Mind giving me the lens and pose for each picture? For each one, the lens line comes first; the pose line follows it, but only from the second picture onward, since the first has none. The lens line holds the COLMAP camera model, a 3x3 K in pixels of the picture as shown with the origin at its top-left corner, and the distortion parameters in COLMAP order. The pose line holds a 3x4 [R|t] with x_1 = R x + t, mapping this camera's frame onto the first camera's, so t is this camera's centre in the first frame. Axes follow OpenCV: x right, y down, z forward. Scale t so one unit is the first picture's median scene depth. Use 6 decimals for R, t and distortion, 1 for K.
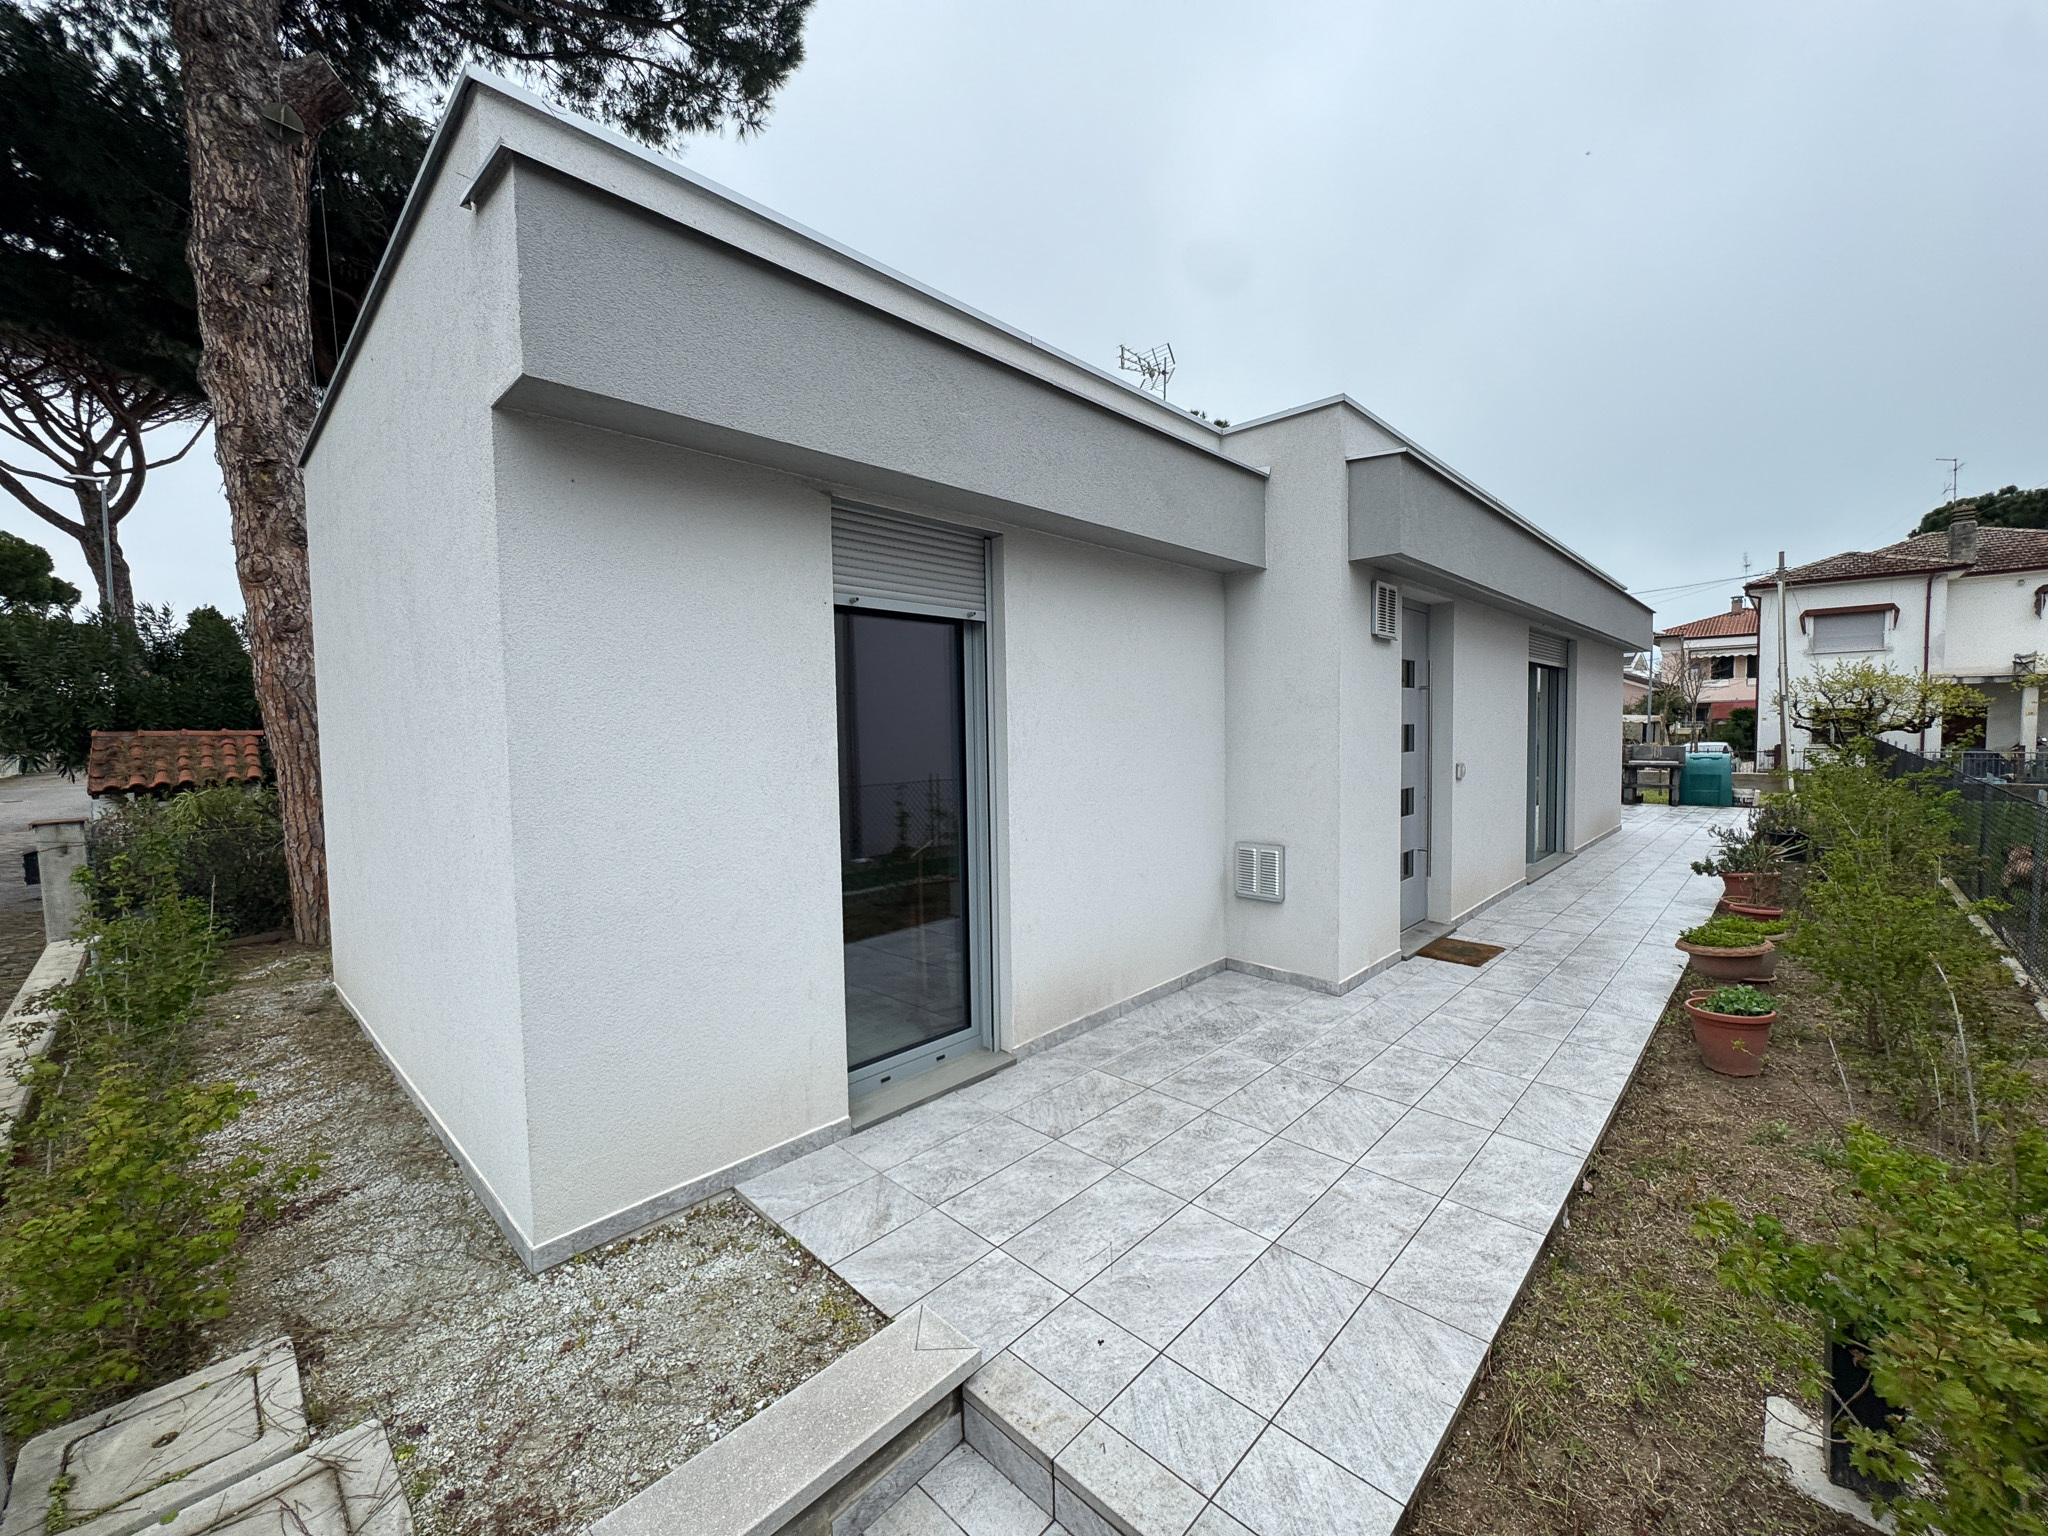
lens RADIAL K [[818.5, 0, 1019.0], [0, 818.5, 771.3], [0, 0, 1]] dist [-0.005794, 0.000638]
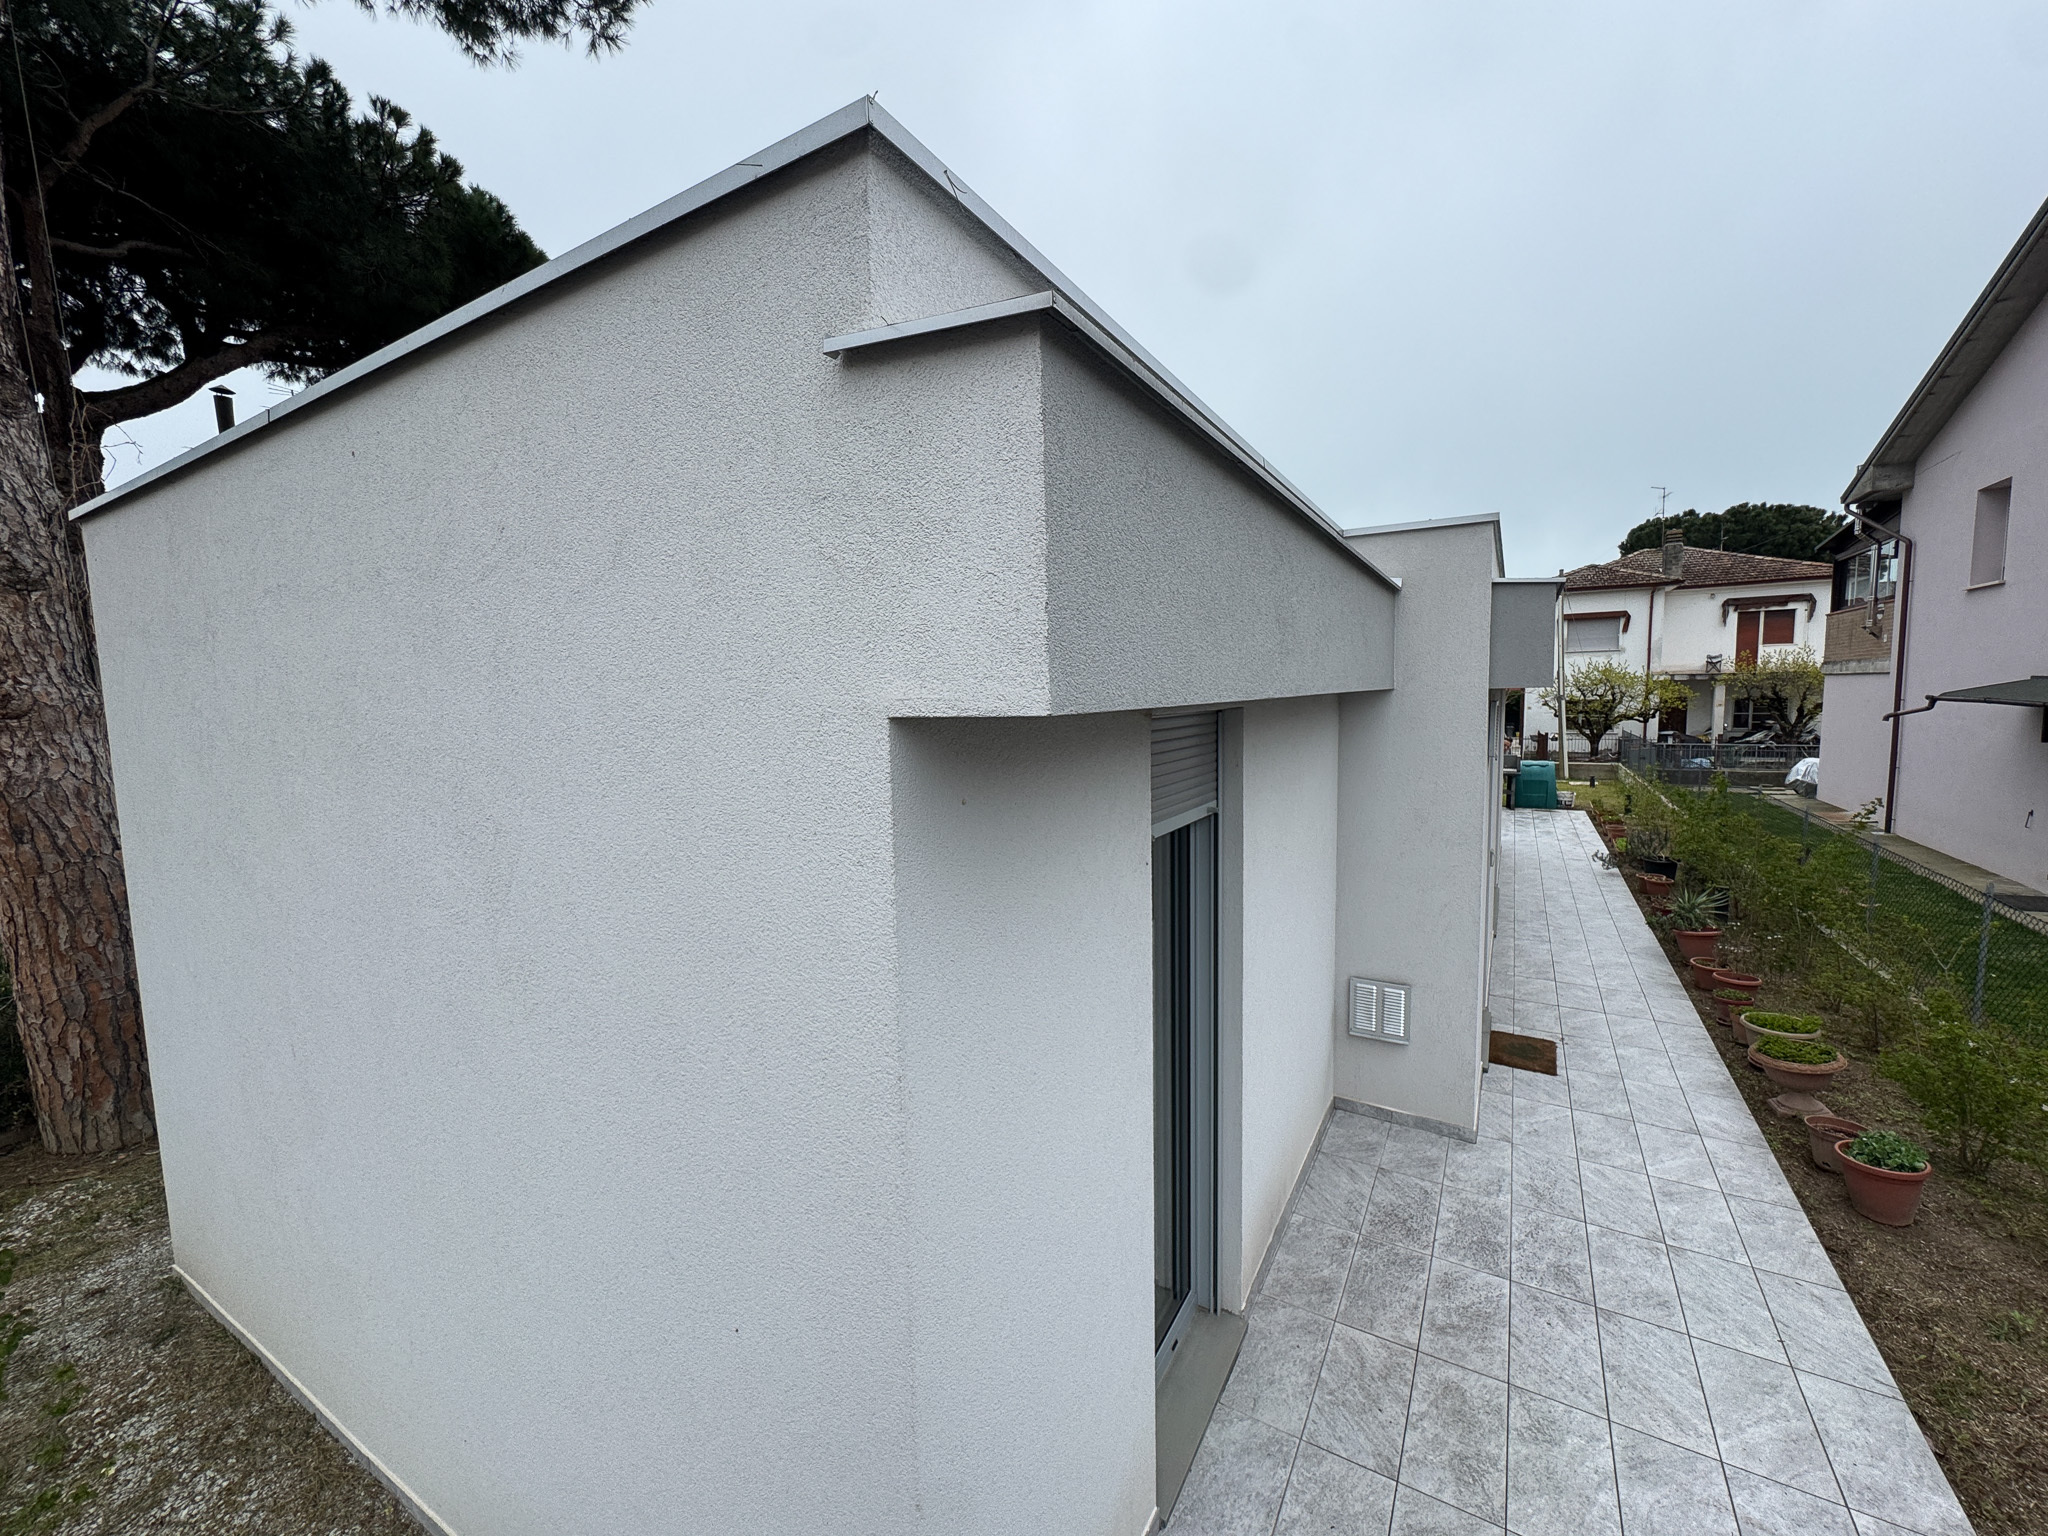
lens RADIAL K [[818.5, 0, 1020.9], [0, 818.5, 771.3], [0, 0, 1]] dist [-0.005794, 0.000638]
pose [[0.973658, -0.026665, 0.226450, -0.234280], [0.018095, 0.999042, 0.039836, -0.147012], [-0.227296, -0.034689, 0.973208, 0.145295]]
